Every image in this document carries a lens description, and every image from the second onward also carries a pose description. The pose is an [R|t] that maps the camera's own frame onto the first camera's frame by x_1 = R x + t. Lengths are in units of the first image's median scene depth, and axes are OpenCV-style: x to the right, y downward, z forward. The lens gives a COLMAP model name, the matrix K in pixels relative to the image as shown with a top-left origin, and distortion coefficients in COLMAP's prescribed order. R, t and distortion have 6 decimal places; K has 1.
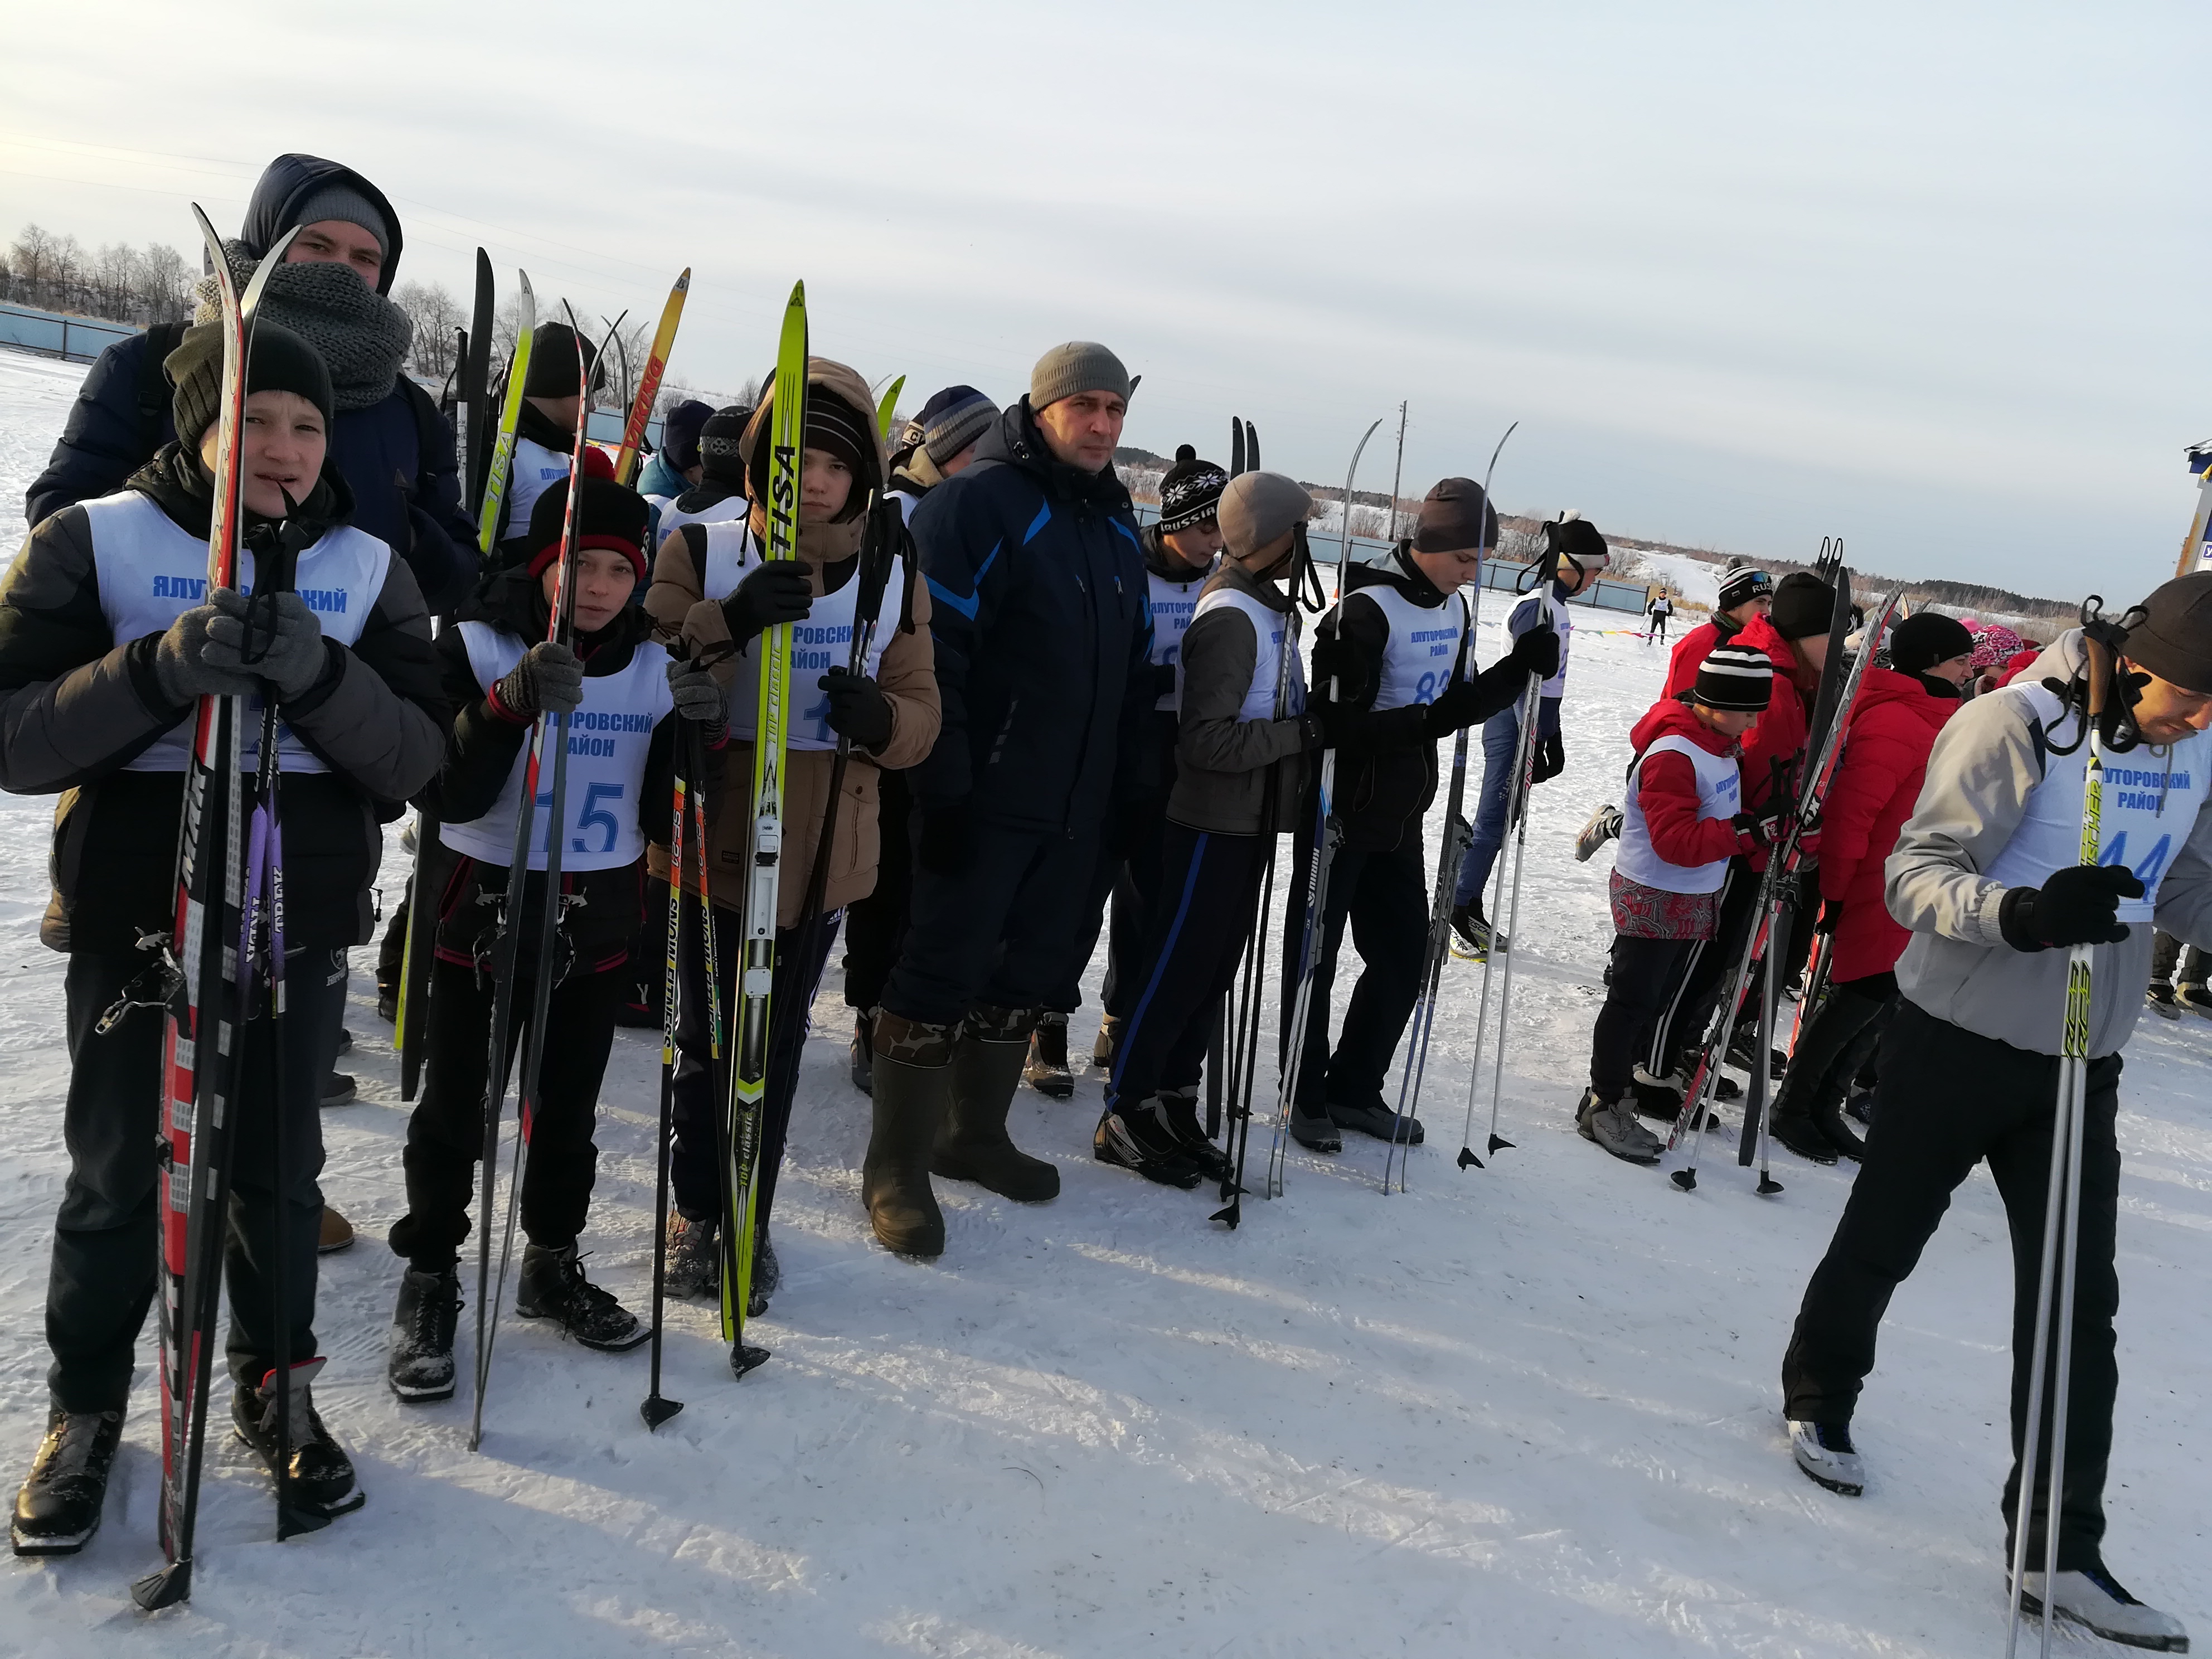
lens RADIAL K [[1694.9, 0, 1106.0], [0, 1694.9, 829.5], [0, 0, 1]] dist [-0.040999, 0.003327]
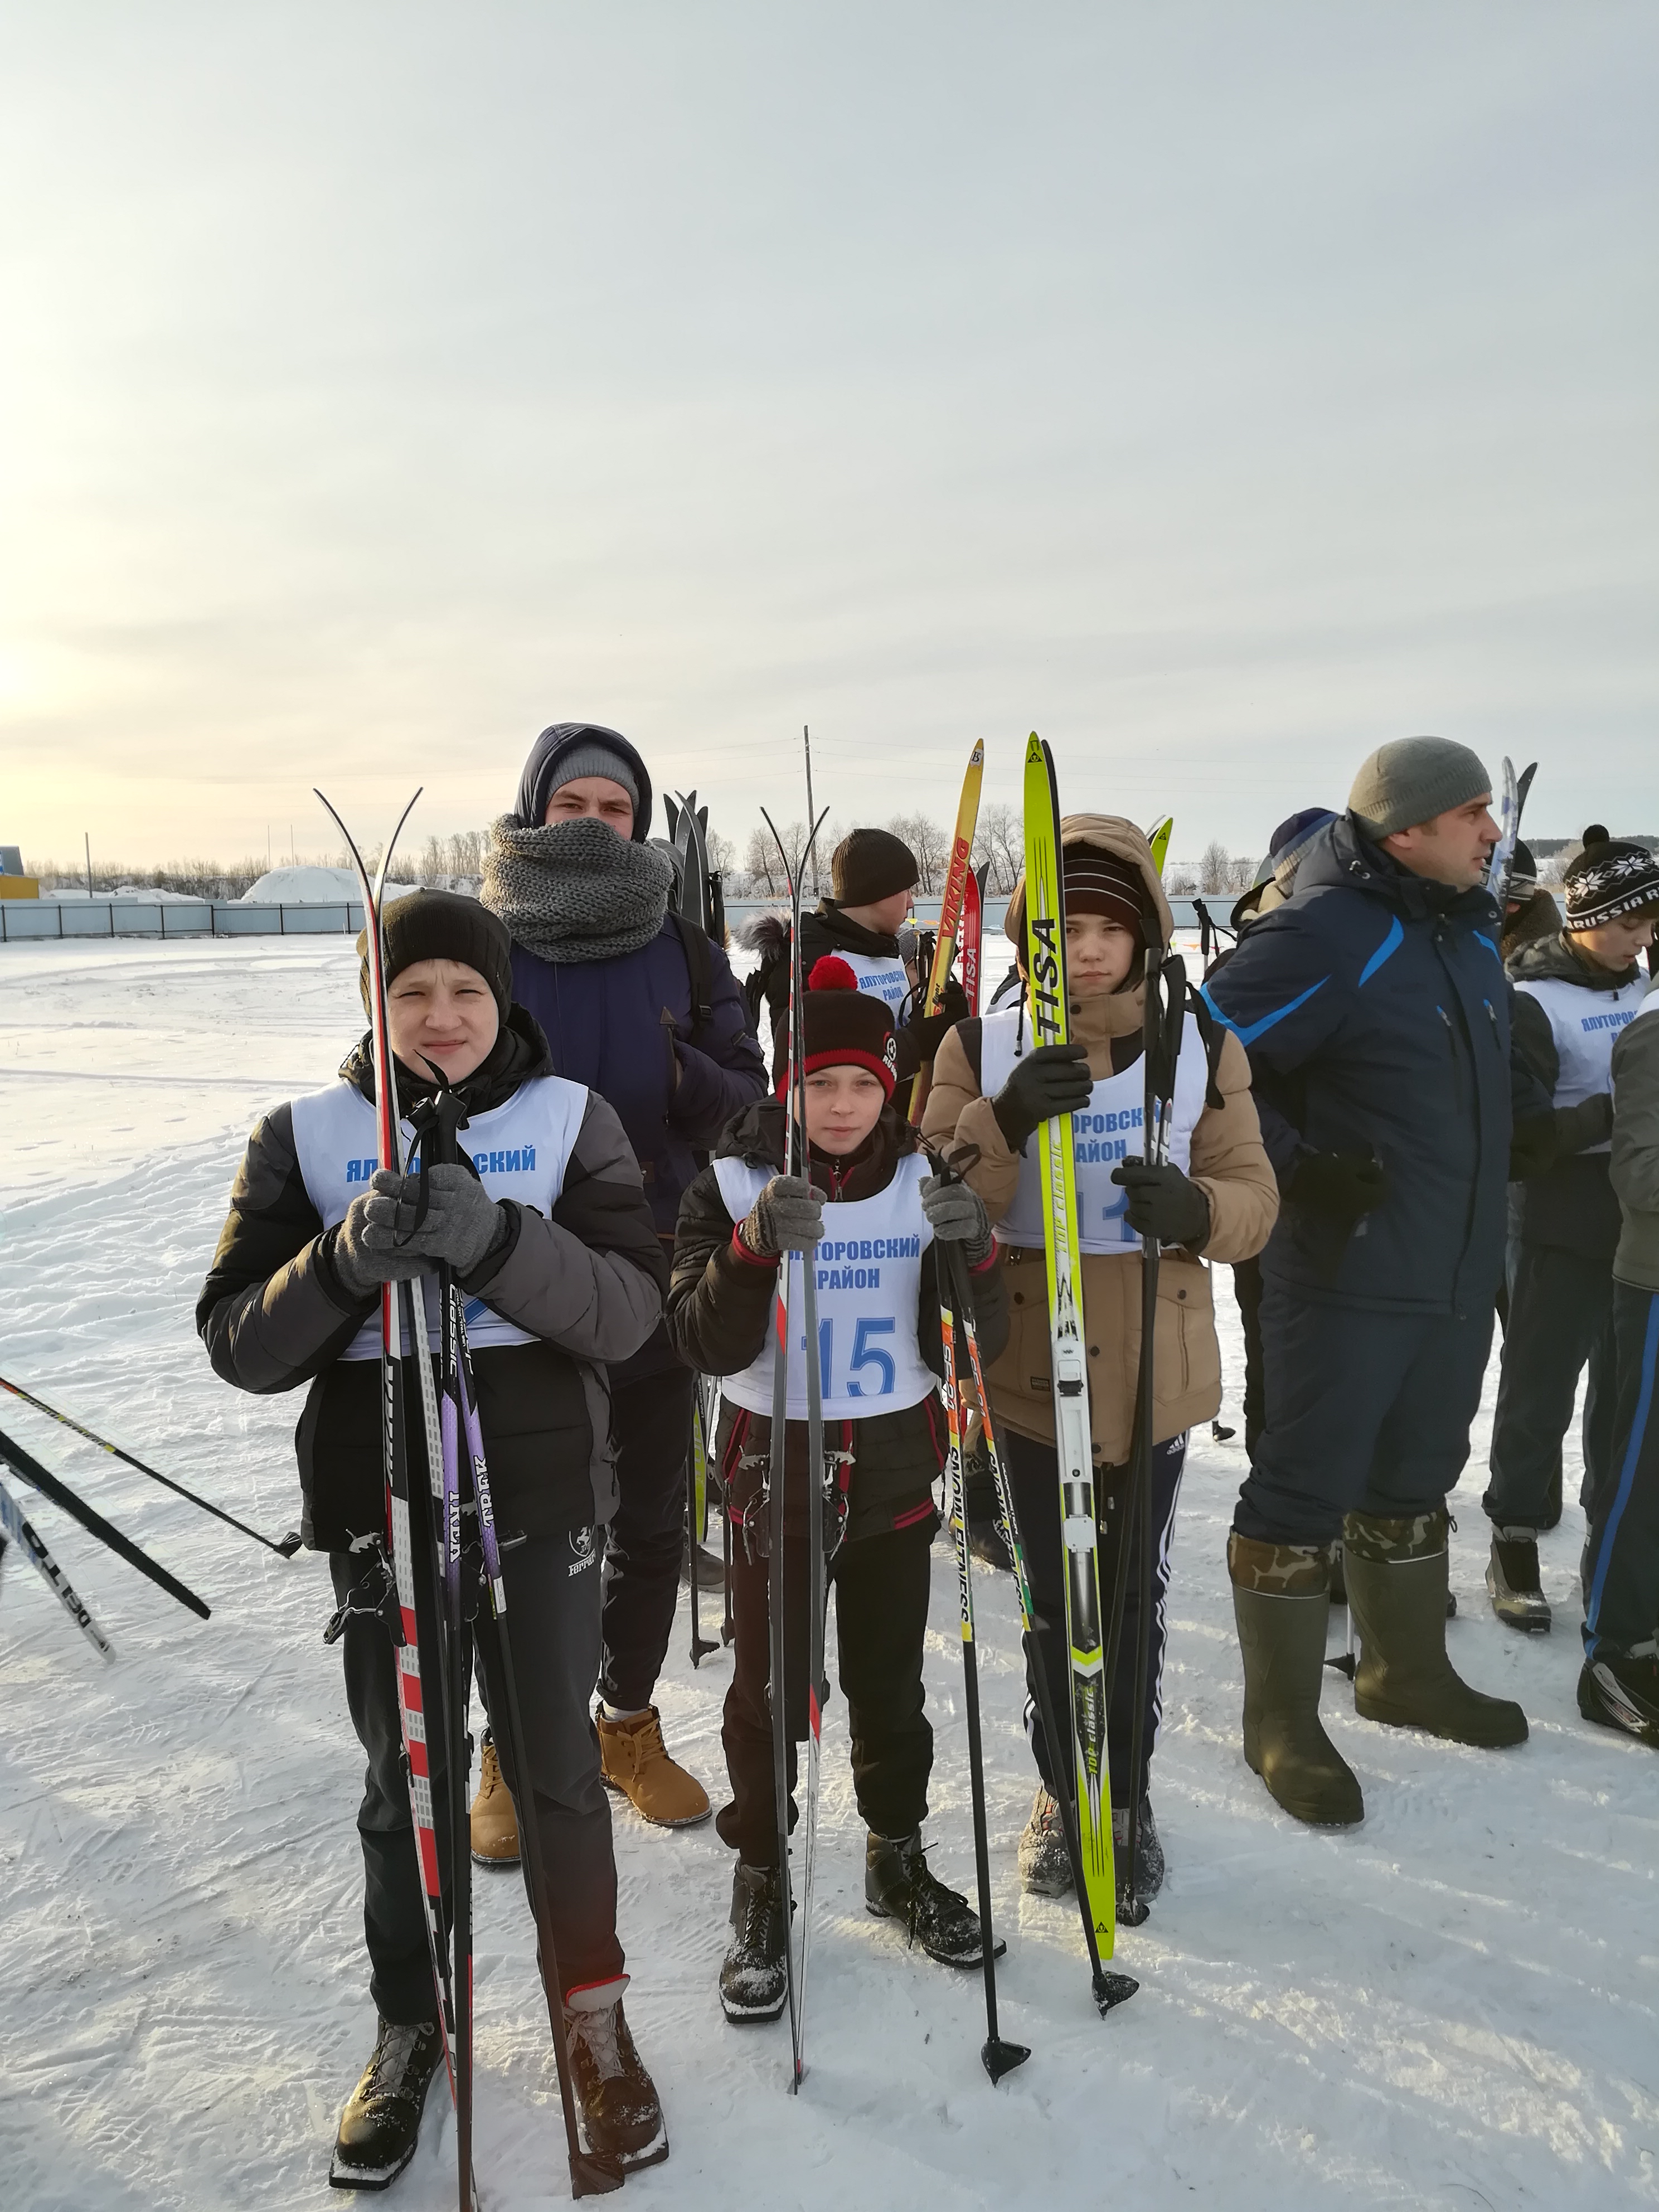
lens RADIAL K [[1679.9, 0, 829.5], [0, 1679.9, 1106.0], [0, 0, 1]] dist [0.002783, -0.002676]
pose [[0.895967, -0.129440, -0.424839, 0.074006], [0.081370, 0.988236, -0.129491, -0.023138], [0.436603, 0.081451, 0.895960, 0.160966]]
